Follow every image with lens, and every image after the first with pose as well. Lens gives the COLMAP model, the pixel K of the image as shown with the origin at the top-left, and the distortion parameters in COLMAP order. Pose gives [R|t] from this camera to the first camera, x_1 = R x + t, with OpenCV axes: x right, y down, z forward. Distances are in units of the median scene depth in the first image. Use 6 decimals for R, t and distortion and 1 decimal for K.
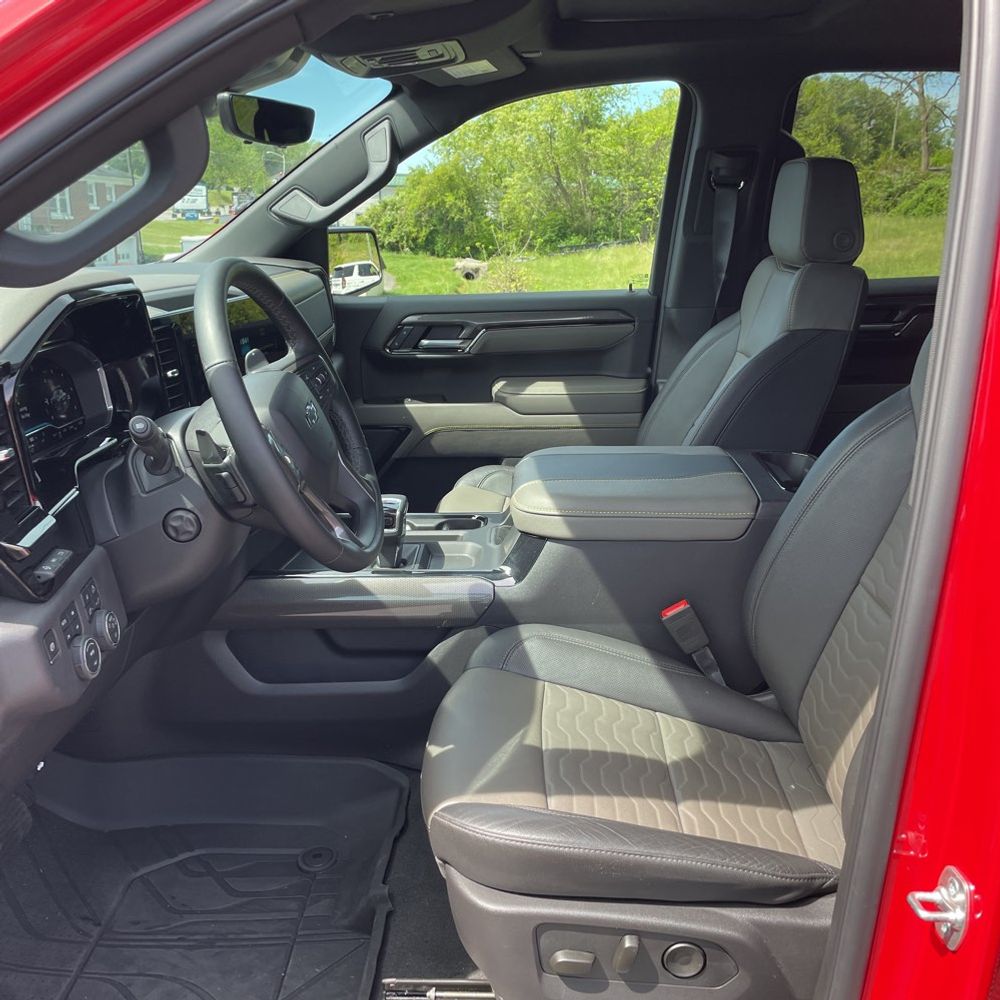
lens RADIAL K [[1006.0, 0, 500.0], [0, 1006.0, 500.0], [0, 0, 1]] dist [0.097988, -0.128975]
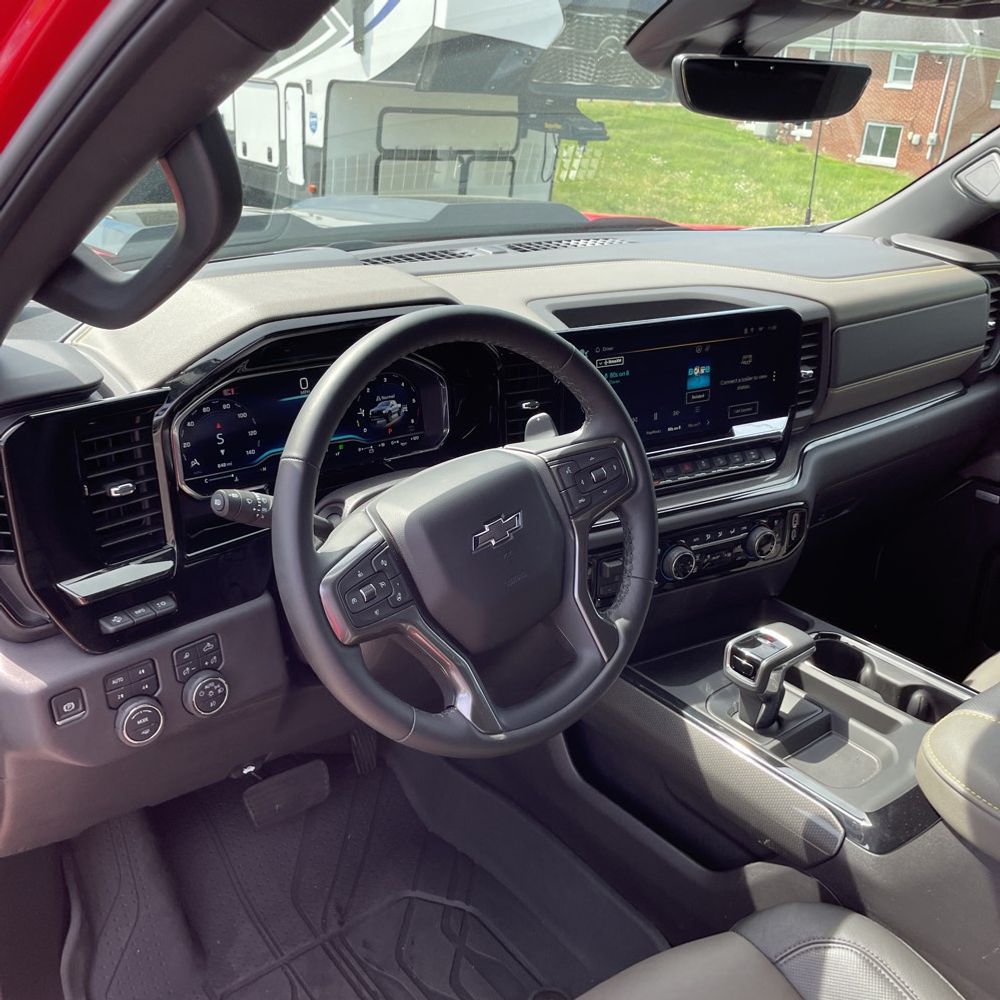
lens RADIAL K [[1006.0, 0, 500.0], [0, 1006.0, 500.0], [0, 0, 1]] dist [0.097988, -0.128975]
pose [[0.645980, 0.326188, -0.690153, 0.236210], [-0.259960, 0.944067, 0.202875, -0.196291], [0.717726, 0.048359, 0.694645, 0.386247]]
